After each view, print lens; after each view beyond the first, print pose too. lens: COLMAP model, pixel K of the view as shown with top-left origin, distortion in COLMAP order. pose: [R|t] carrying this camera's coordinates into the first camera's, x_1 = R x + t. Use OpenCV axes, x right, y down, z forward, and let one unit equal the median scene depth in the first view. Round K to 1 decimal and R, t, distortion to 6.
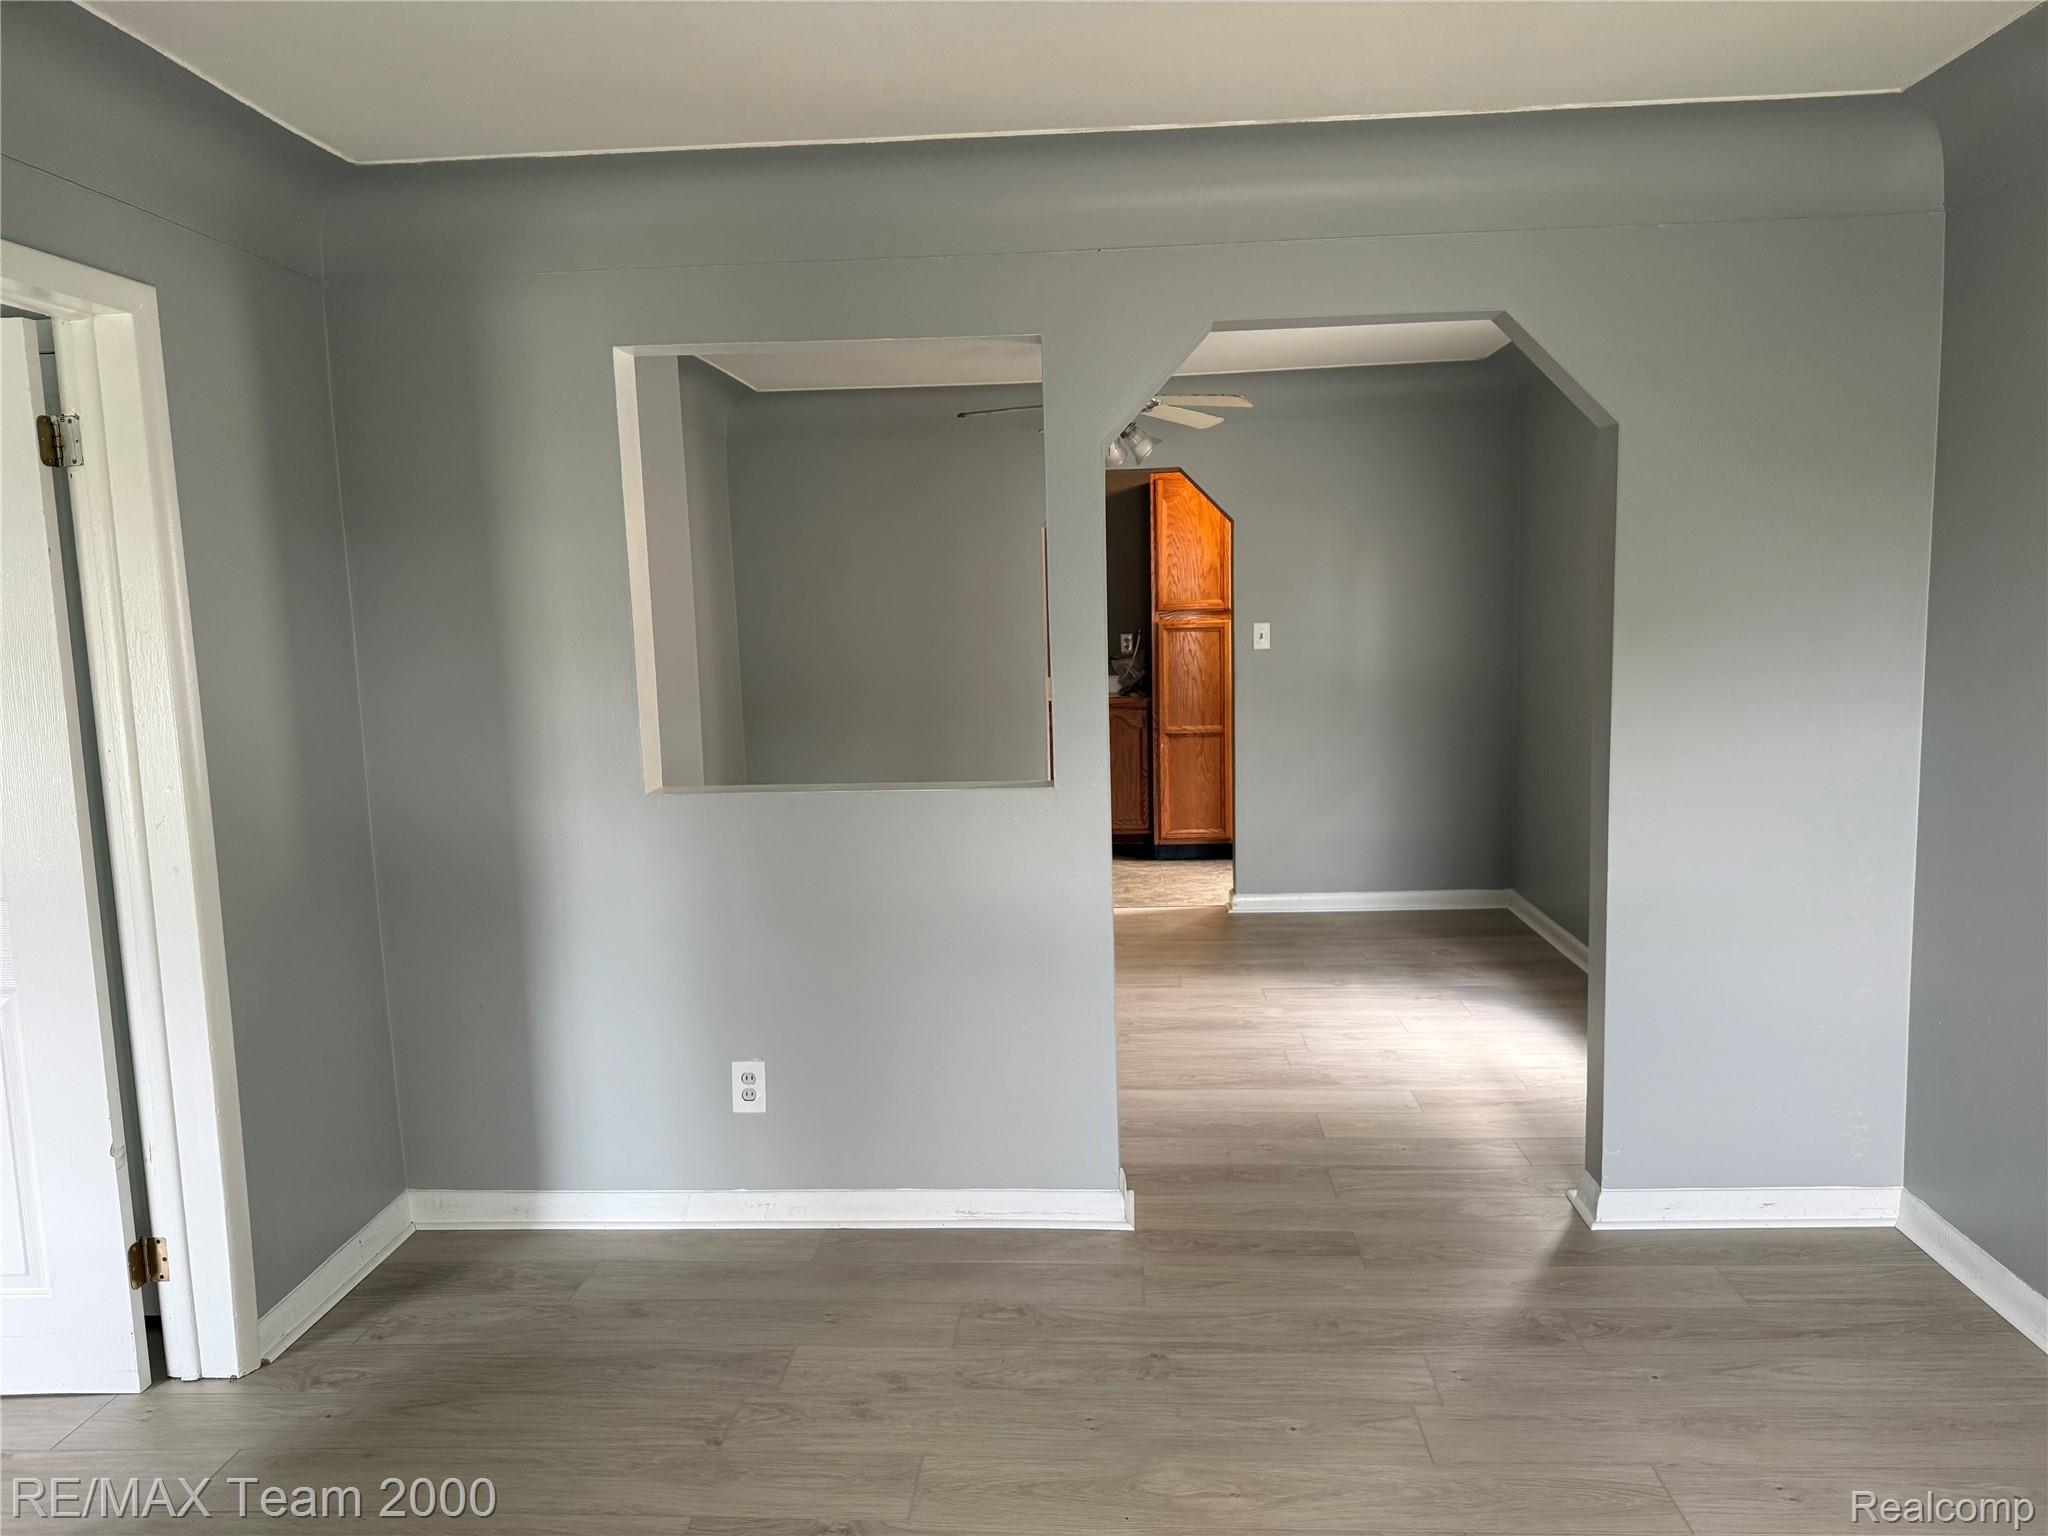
lens RADIAL K [[1414.1, 0, 1001.2], [0, 1414.1, 815.4], [0, 0, 1]] dist [0.069788, -0.000318]
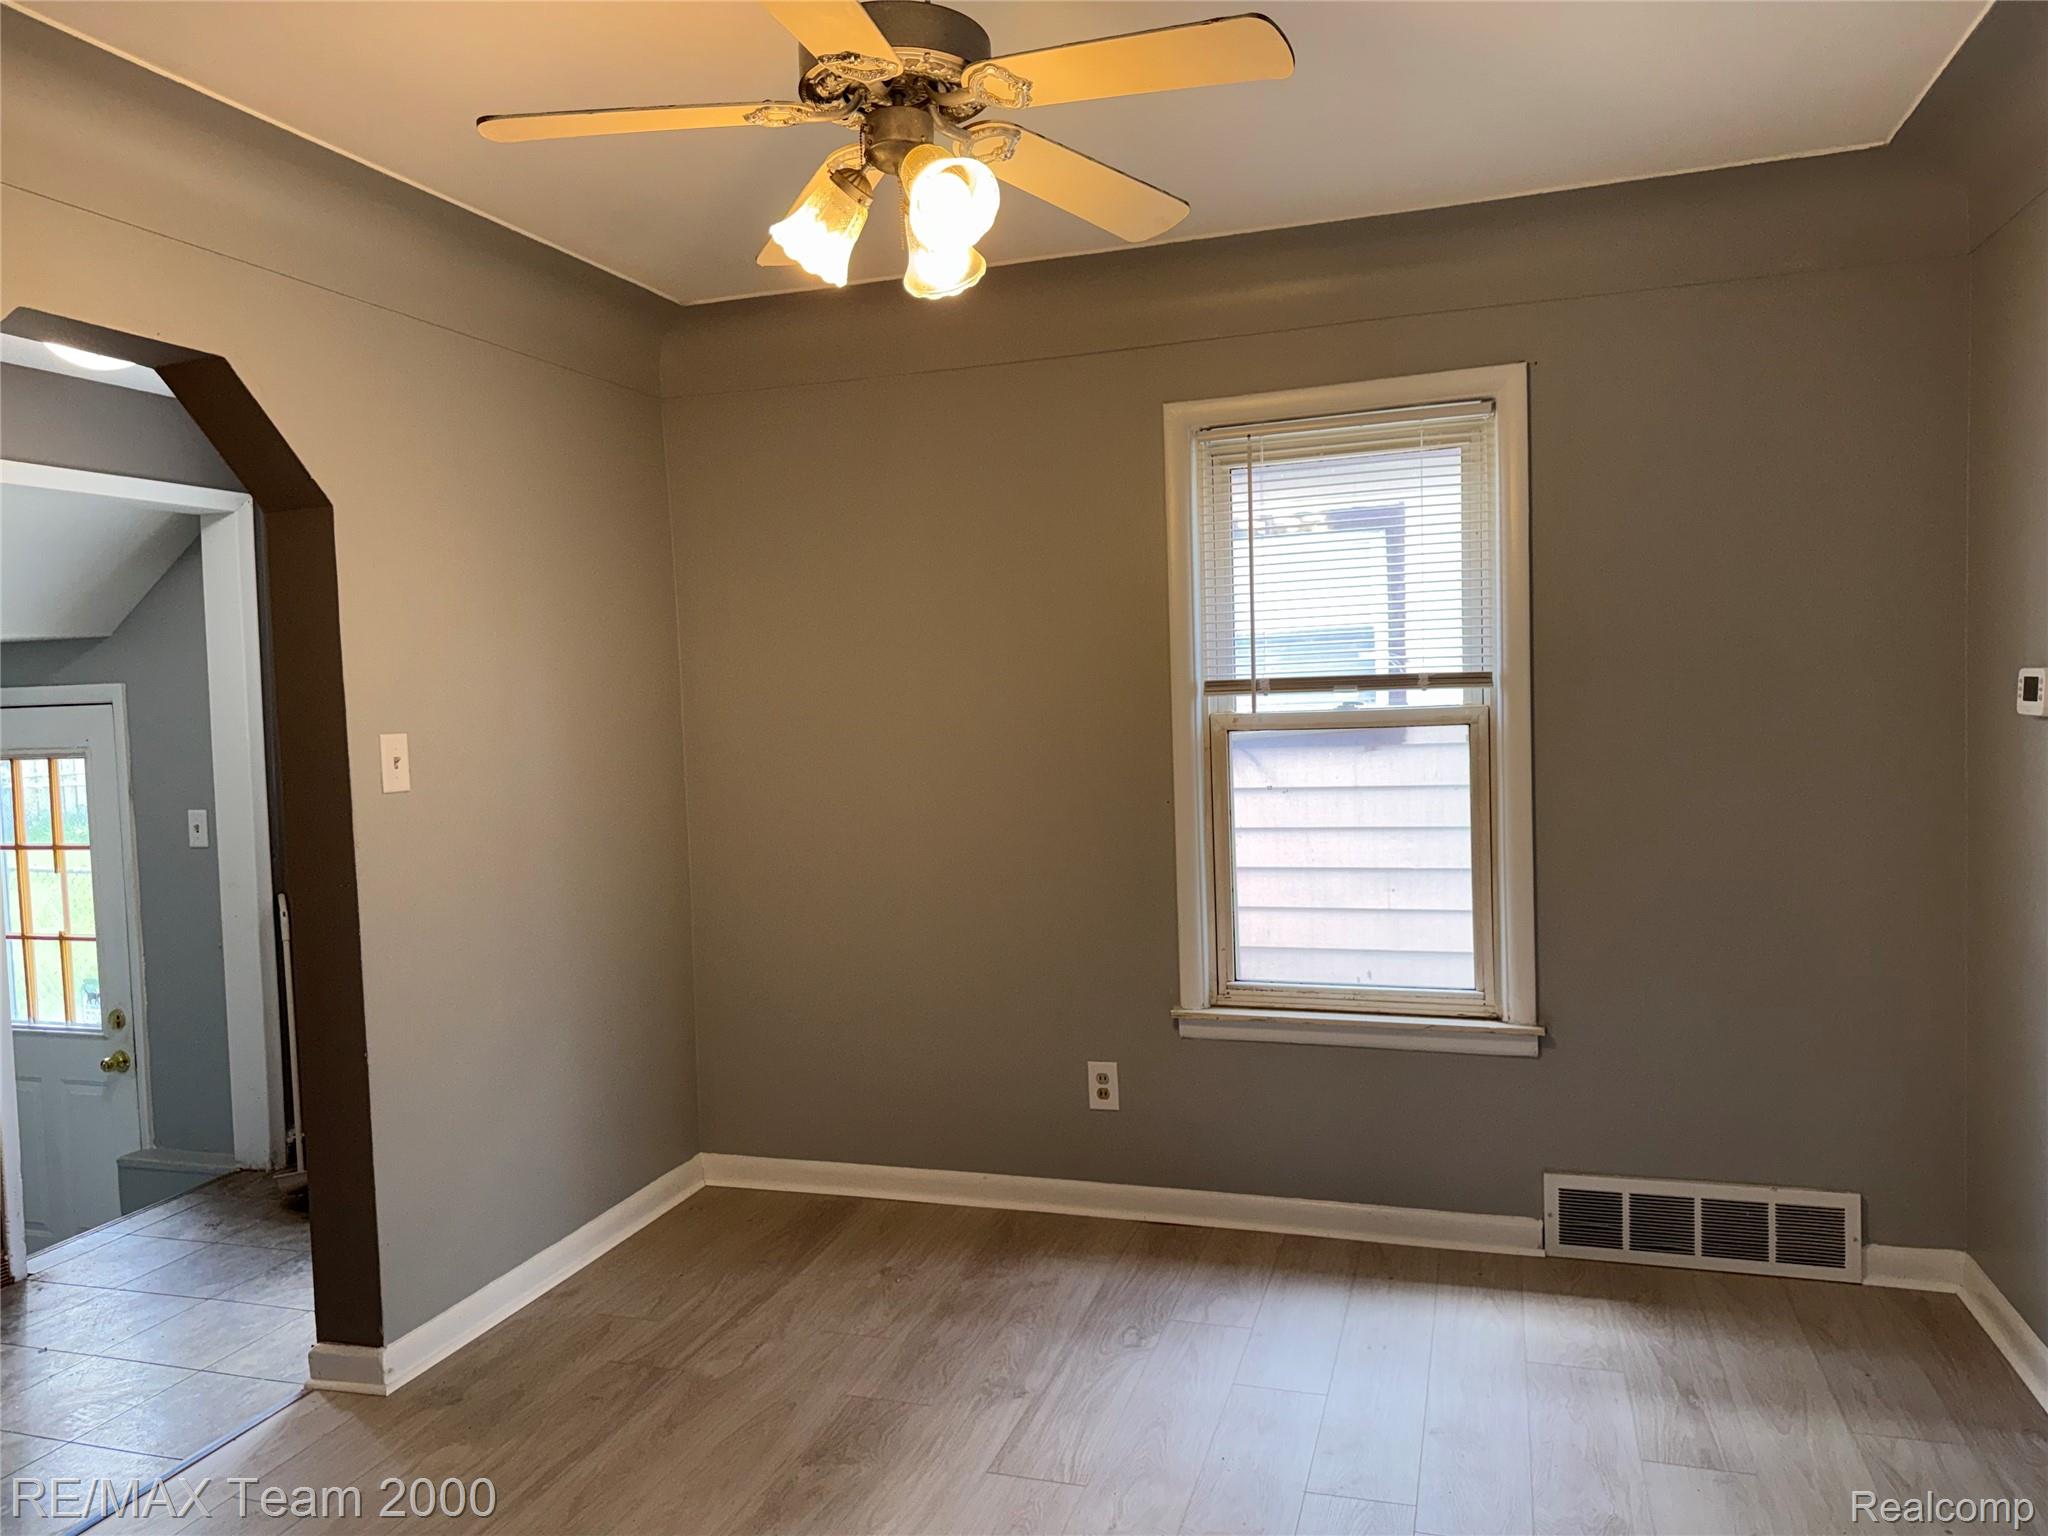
lens RADIAL K [[1430.6, 0, 1024.0], [0, 1430.6, 768.0], [0, 0, 1]] dist [-0.006201, -0.002412]
pose [[0.237518, -0.029000, 0.970950, -0.176396], [0.180136, 0.983532, -0.014690, -0.065680], [-0.954535, 0.178392, 0.238831, 0.565391]]
